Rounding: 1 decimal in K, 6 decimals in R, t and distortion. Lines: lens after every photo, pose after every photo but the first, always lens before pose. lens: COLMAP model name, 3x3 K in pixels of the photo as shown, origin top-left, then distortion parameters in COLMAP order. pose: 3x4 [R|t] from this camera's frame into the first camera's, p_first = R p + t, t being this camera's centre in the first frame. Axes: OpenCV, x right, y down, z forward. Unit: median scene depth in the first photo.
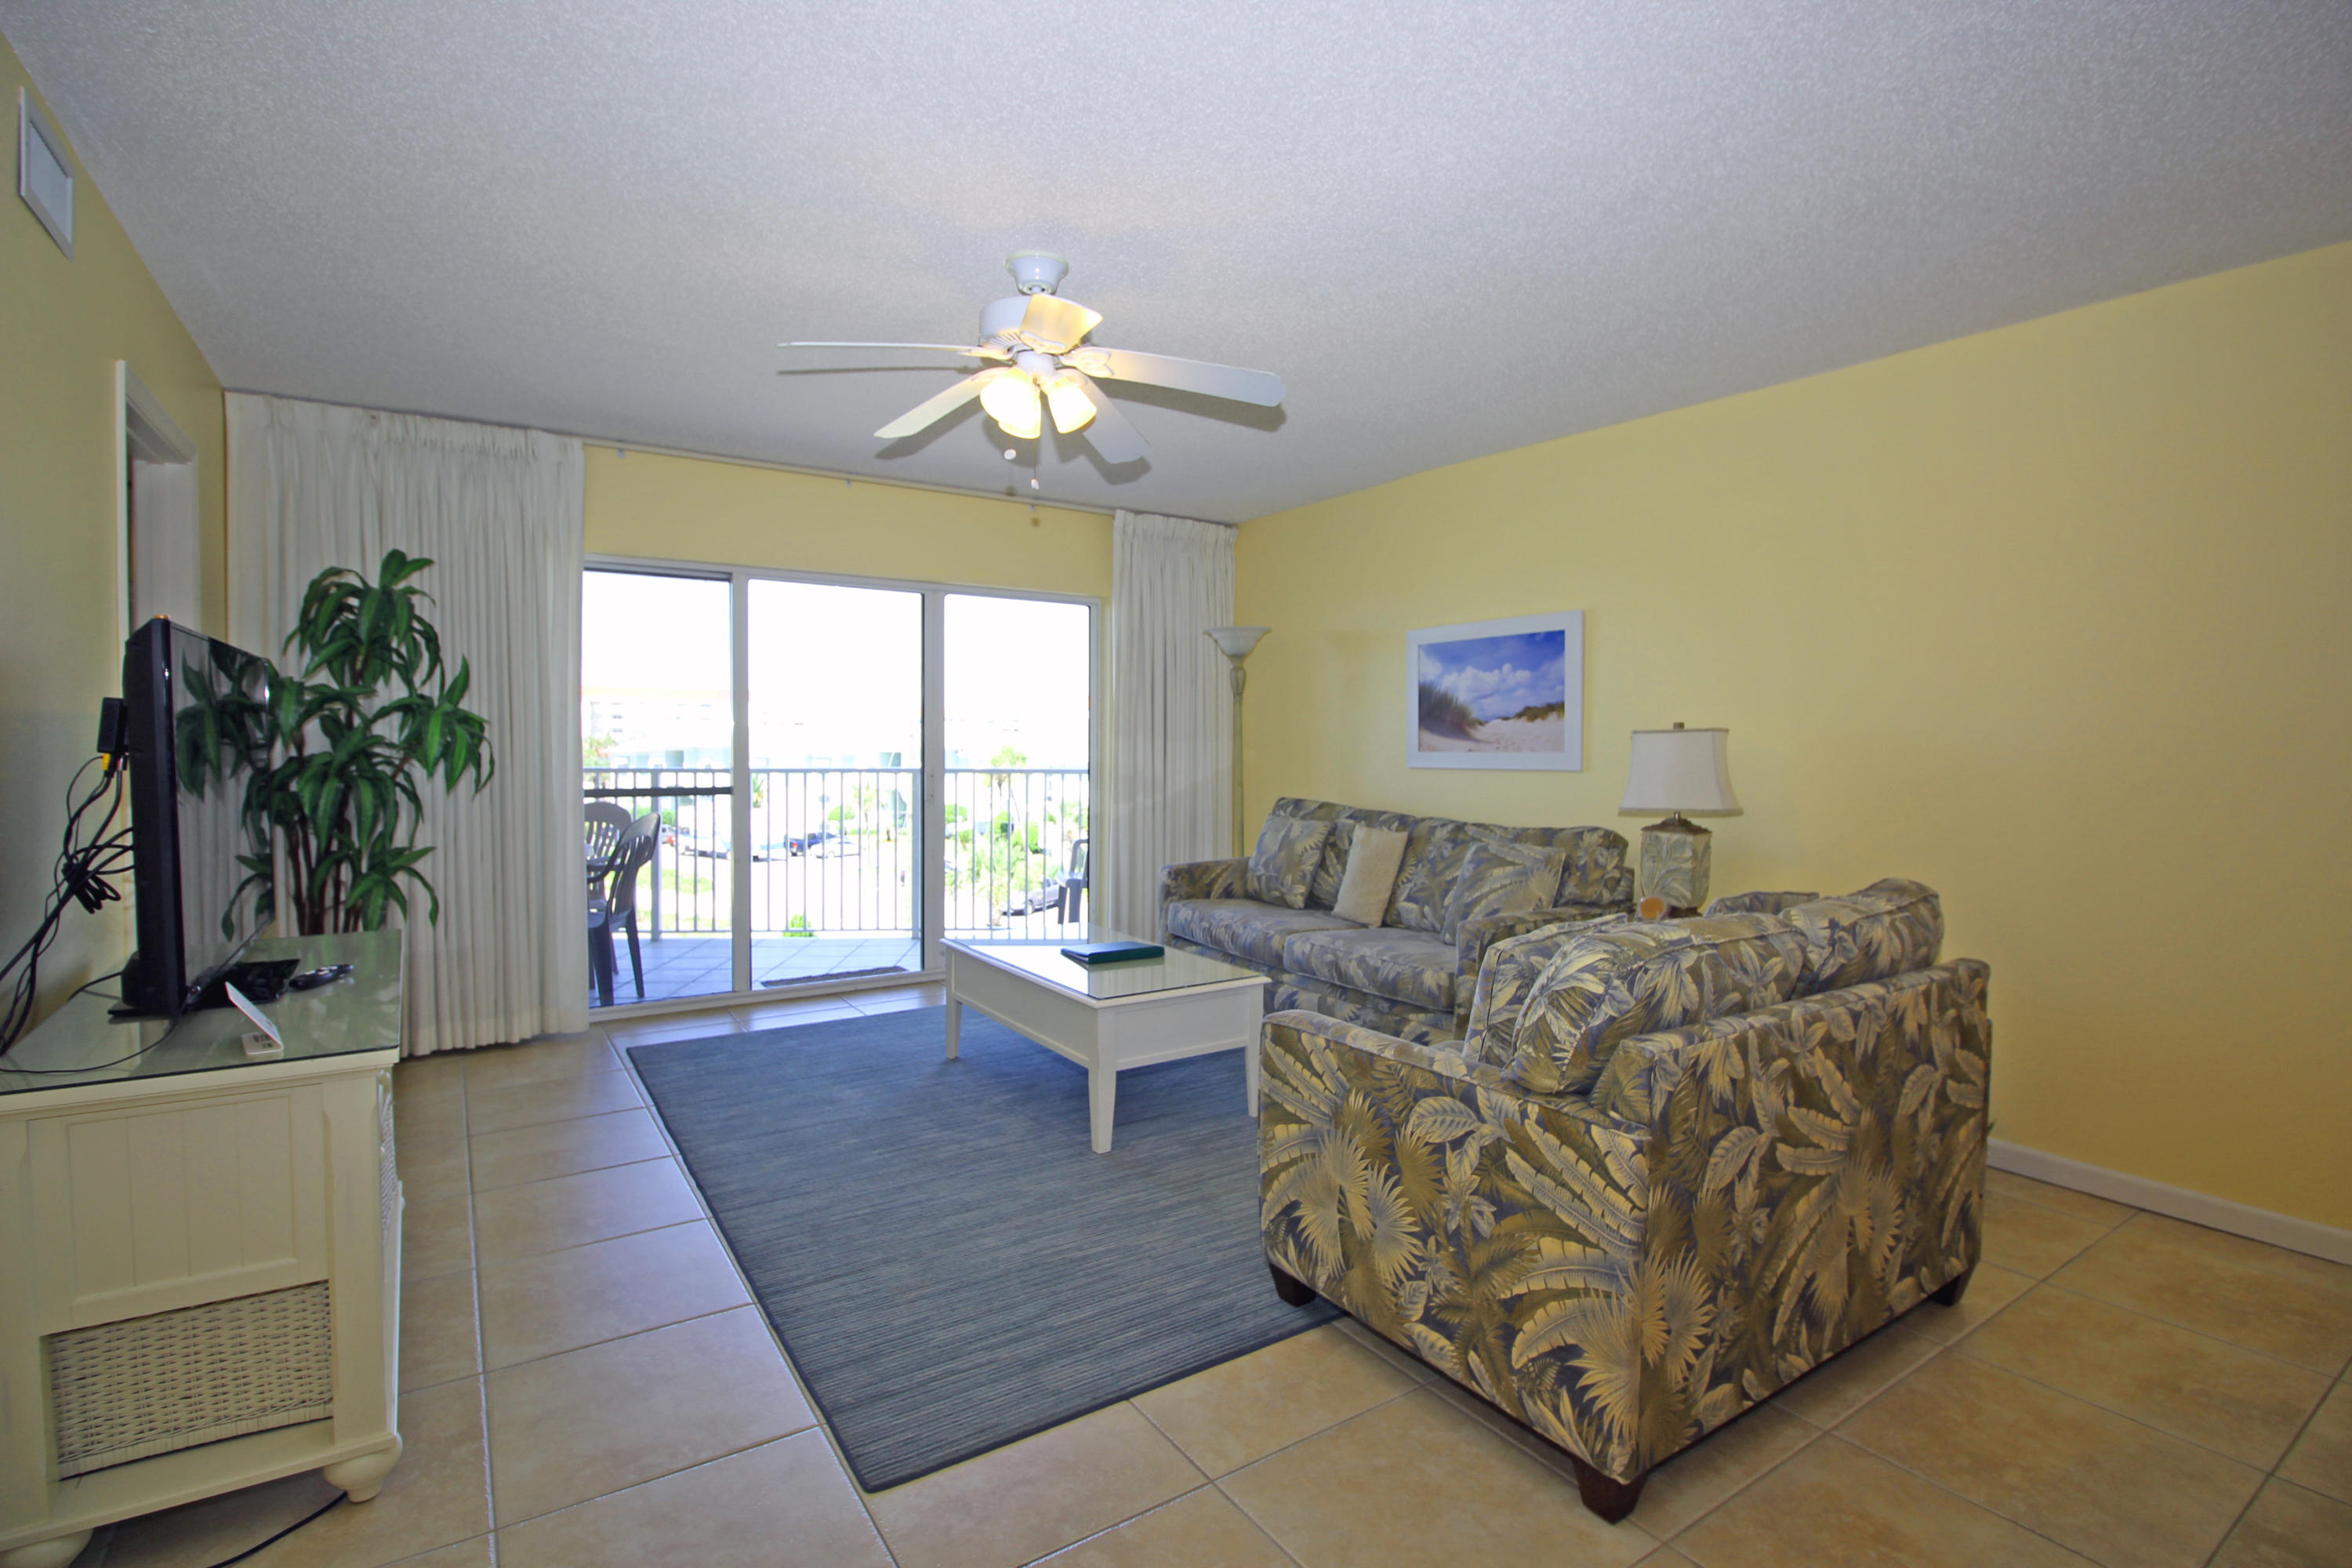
lens RADIAL K [[1067.8, 0, 1171.0], [0, 1067.8, 776.5], [0, 0, 1]] dist [-0.005116, 0.002457]
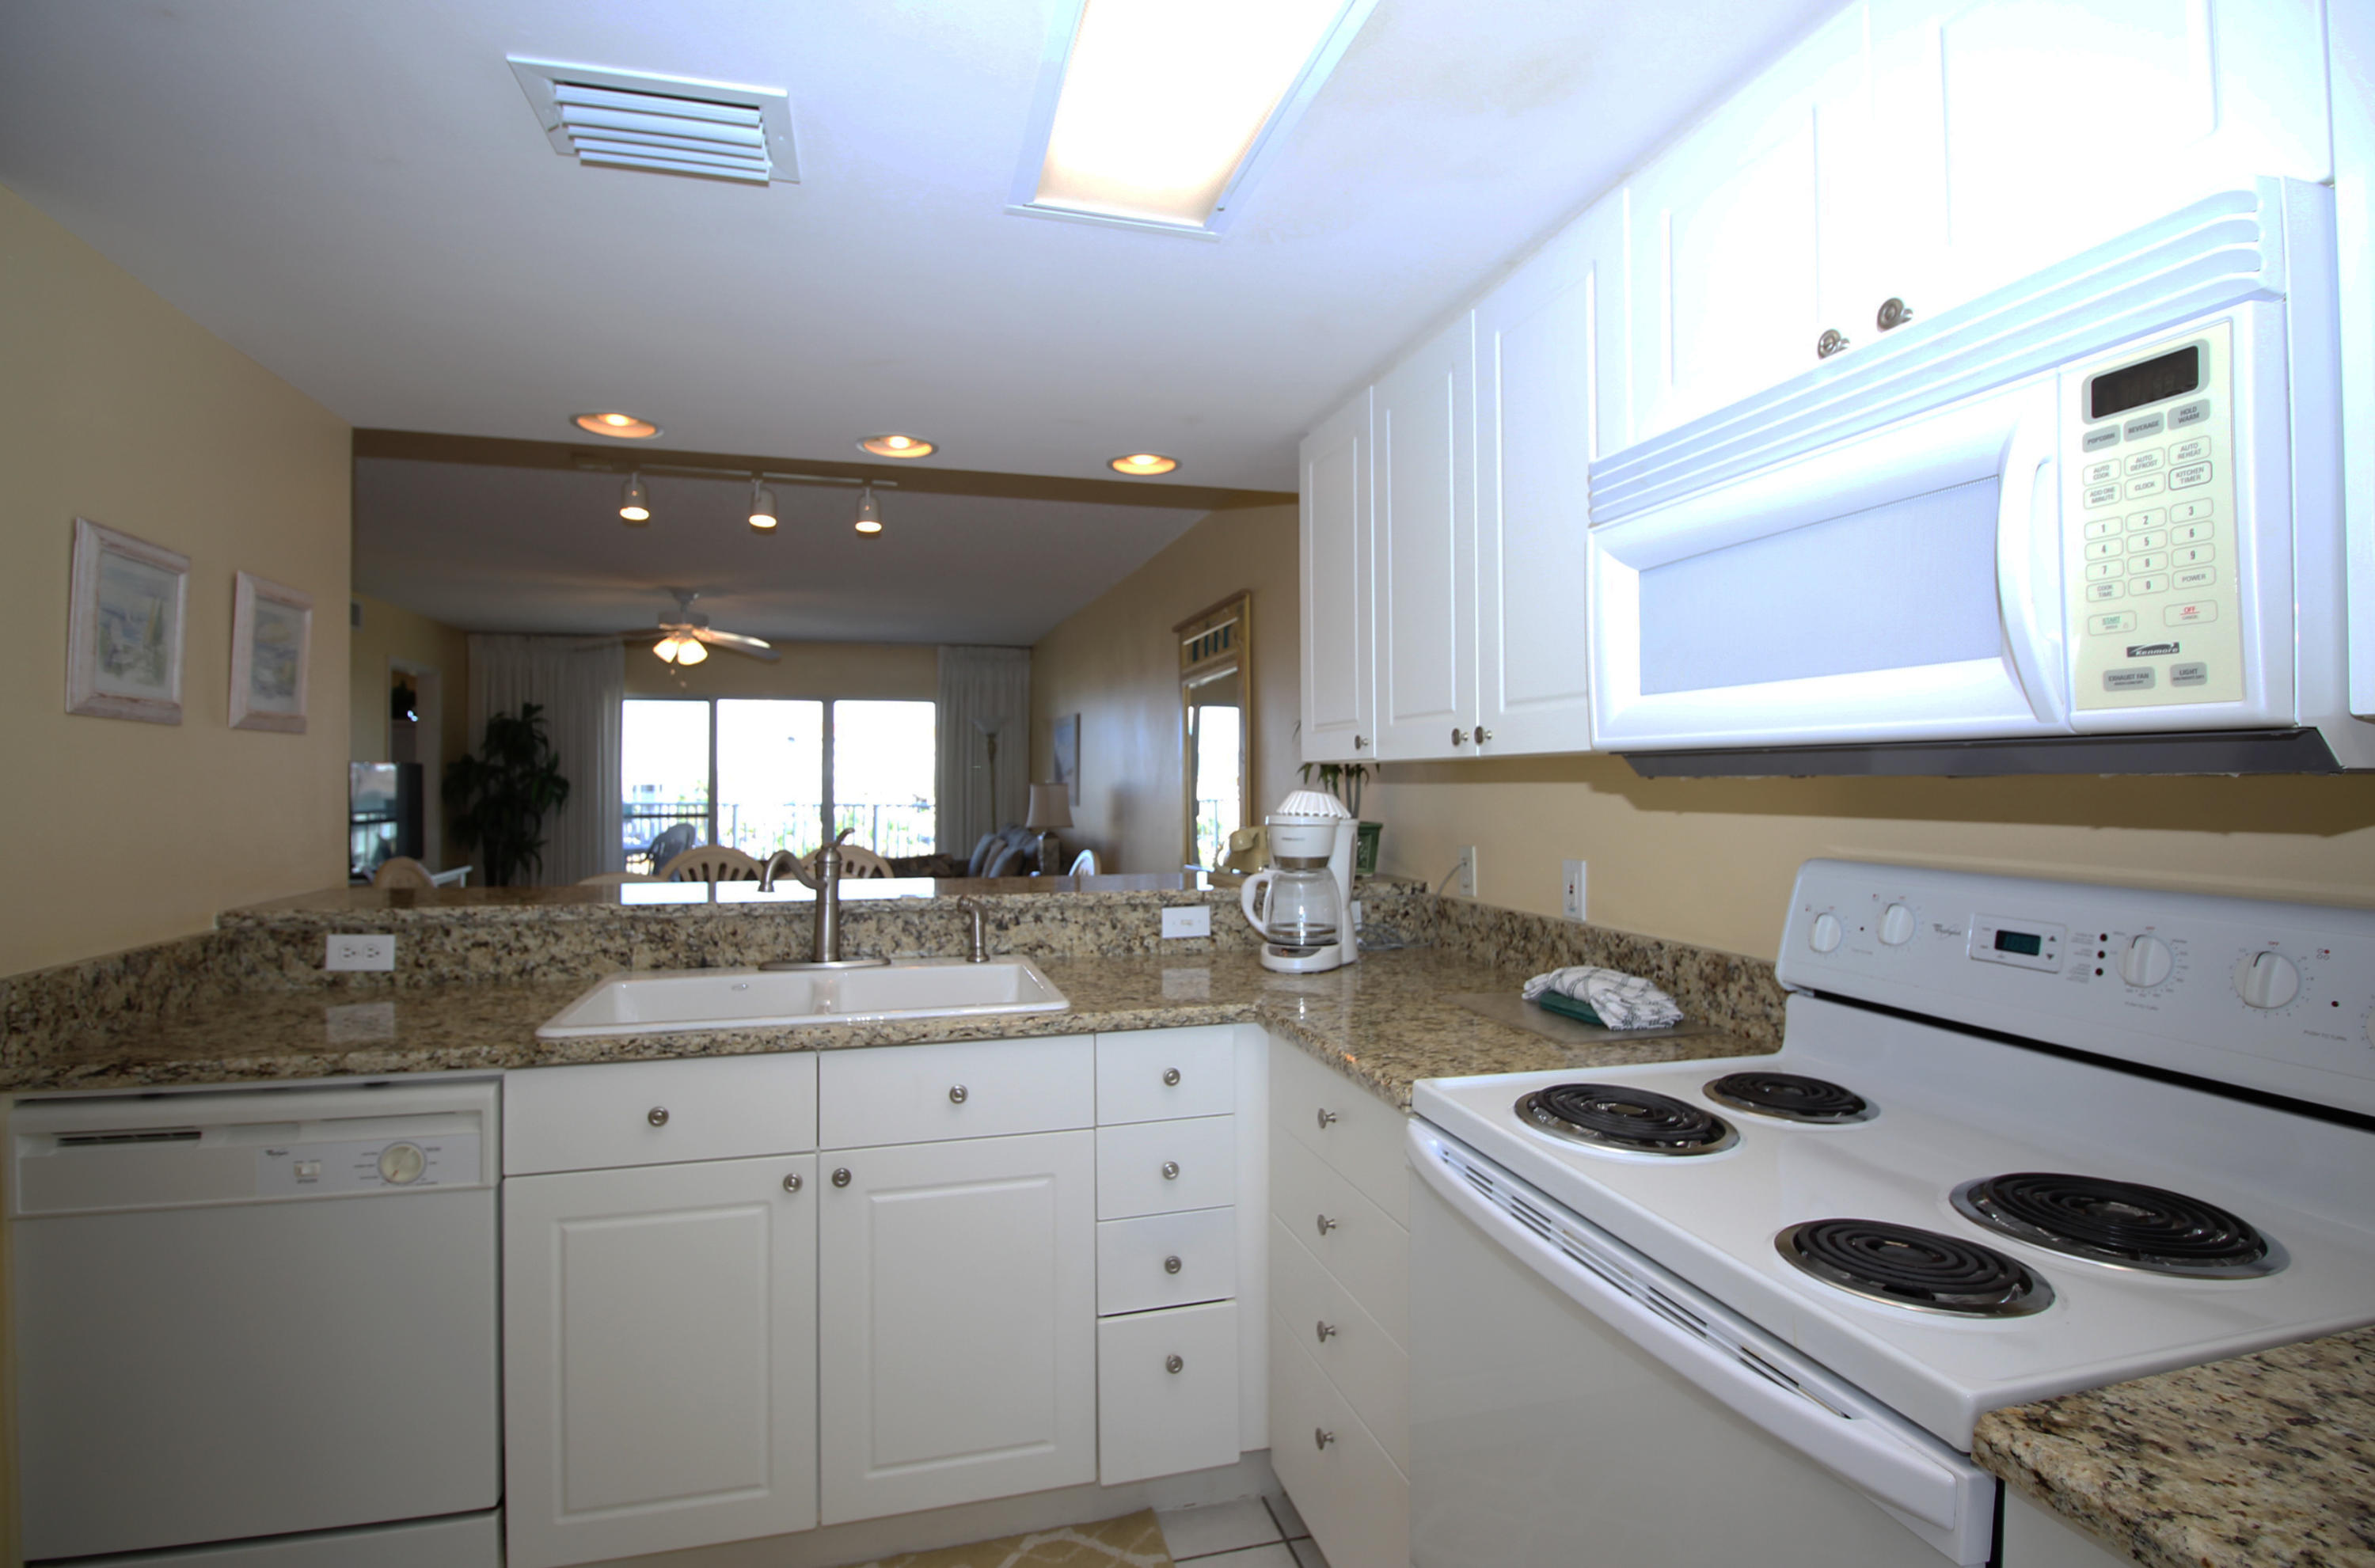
lens RADIAL K [[1169.6, 0, 1182.7], [0, 1169.6, 773.6], [0, 0, 1]] dist [-0.024977, -0.001302]
pose [[0.943543, -0.000583, -0.331249, 1.138821], [-0.011018, 0.999390, -0.033141, -0.000737], [0.331066, 0.034919, 0.942961, -0.684795]]
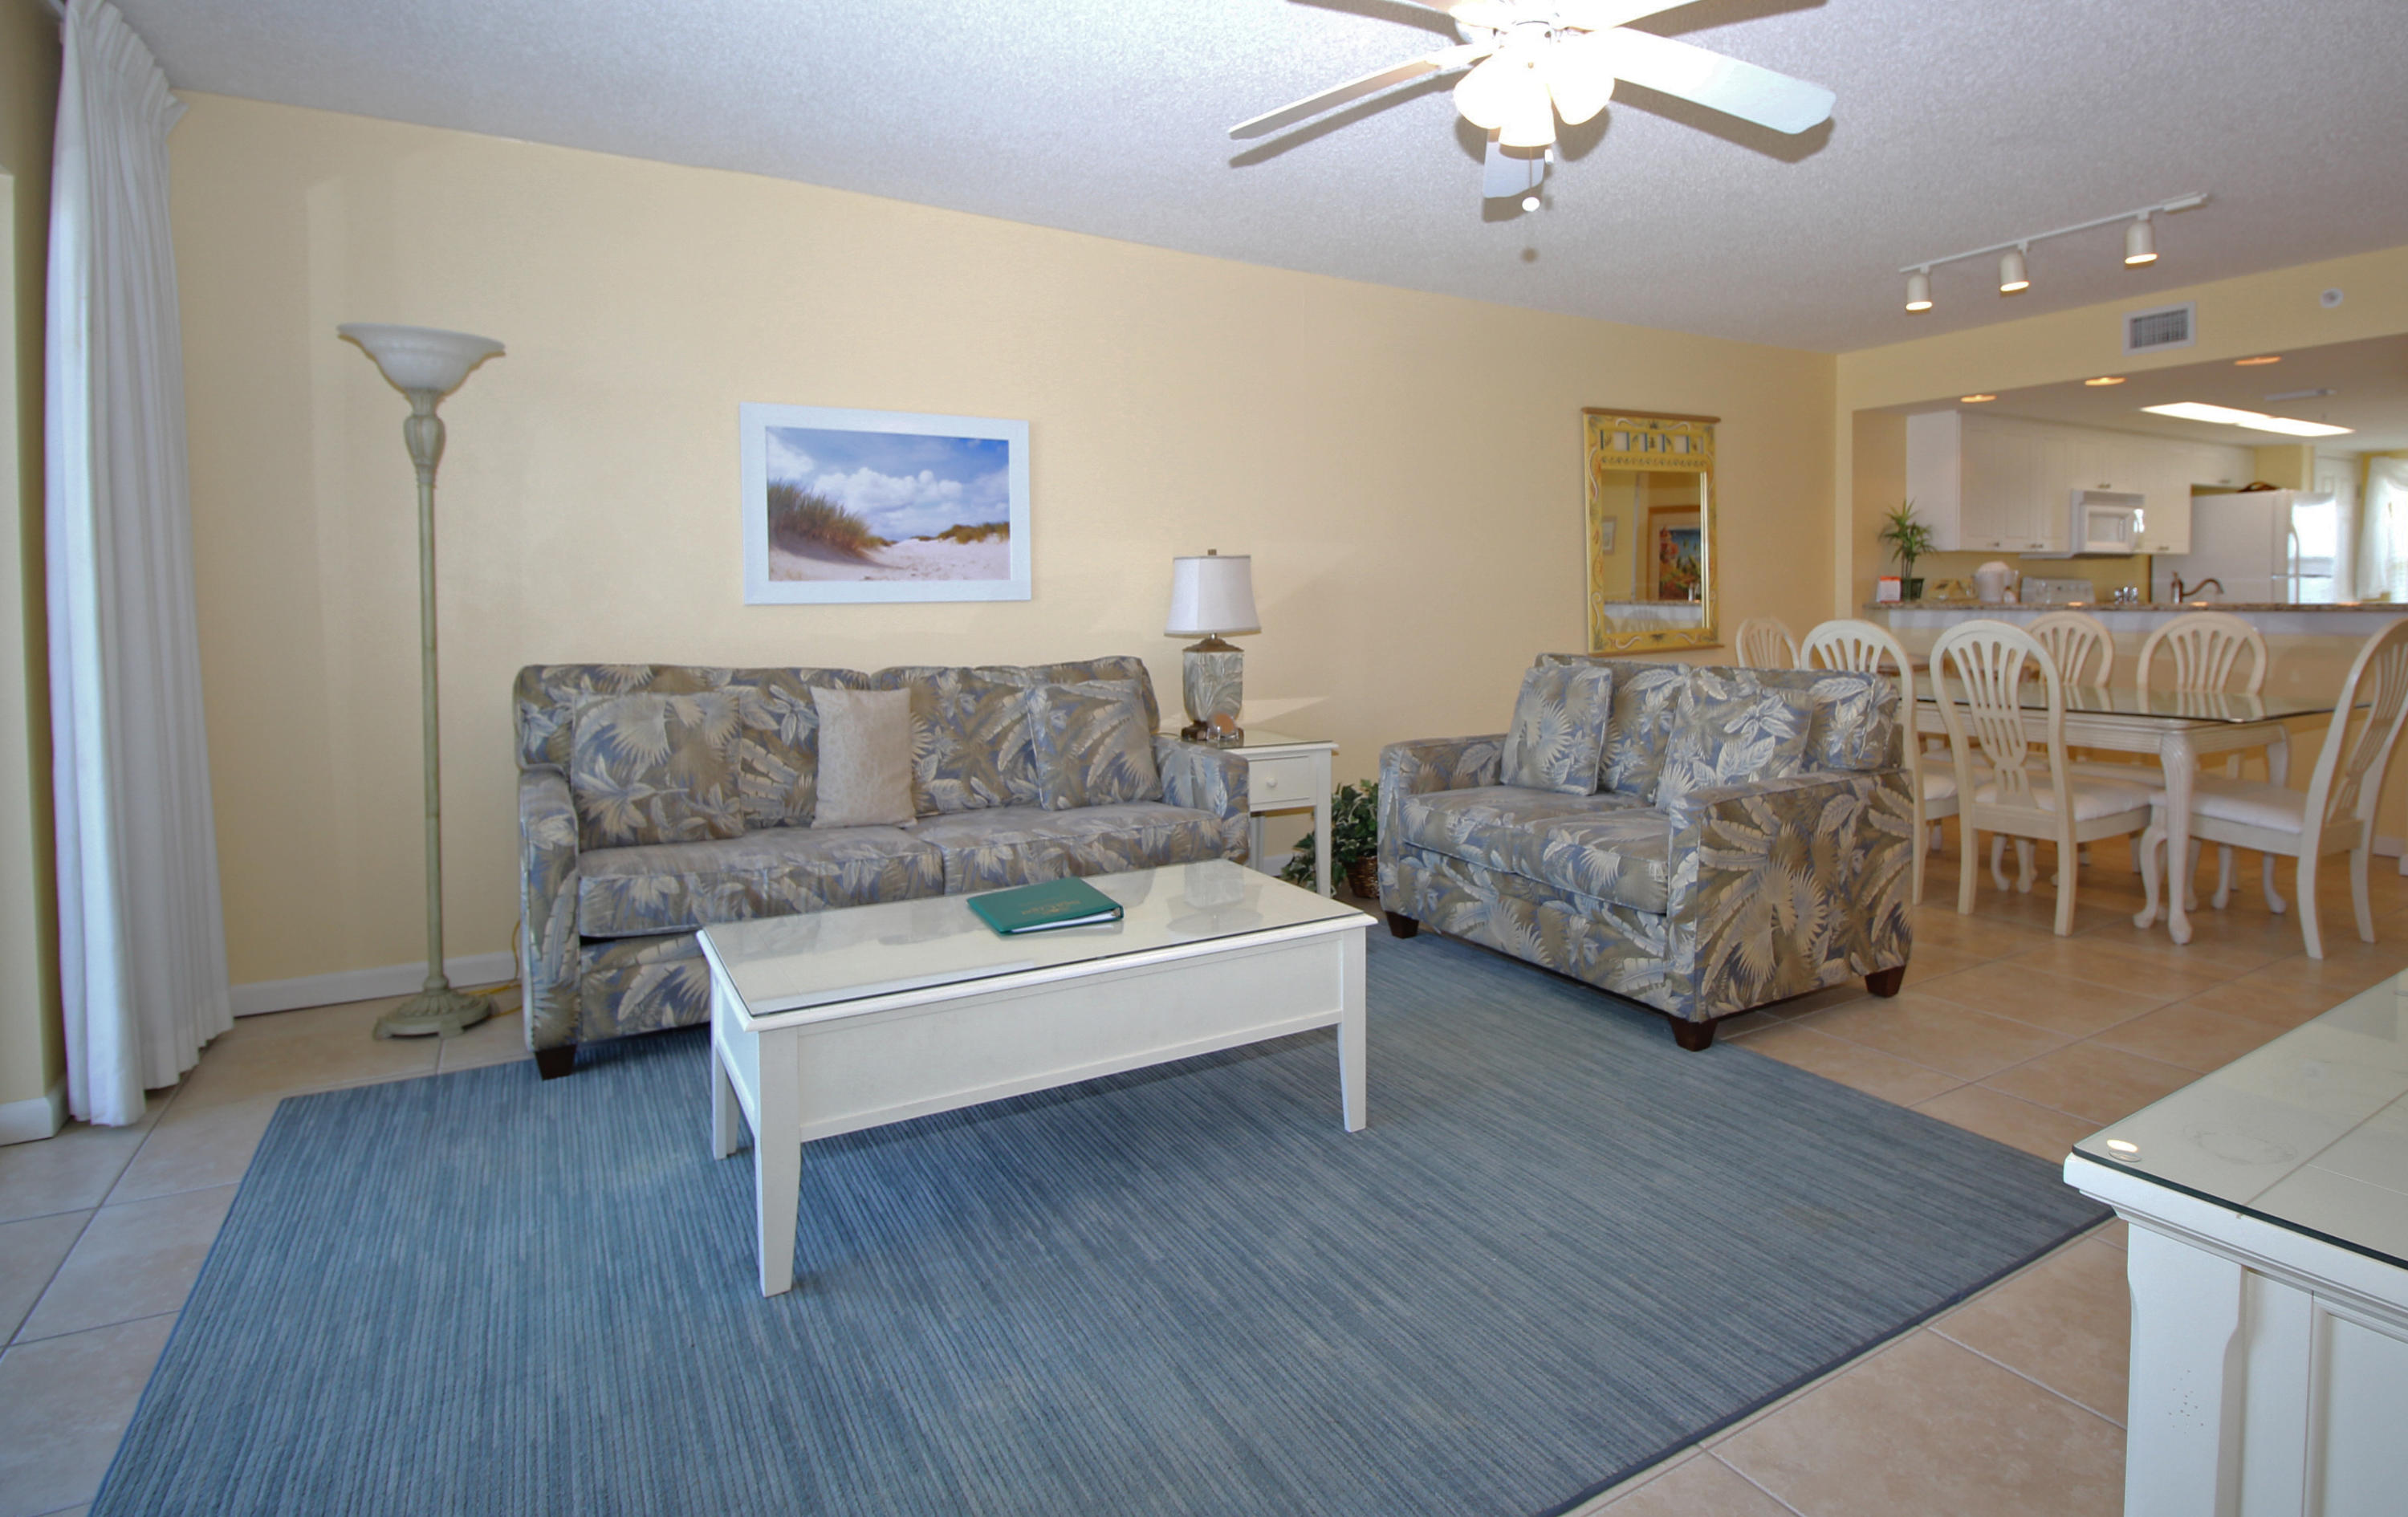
lens RADIAL K [[1235.5, 0, 1297.8], [0, 1235.5, 635.7], [0, 0, 1]] dist [-0.005173, -0.001123]
pose [[0.036925, -0.036266, 0.998660, -0.632308], [0.036672, 0.998717, 0.034912, -0.003780], [-0.998645, 0.035333, 0.038207, 0.719536]]
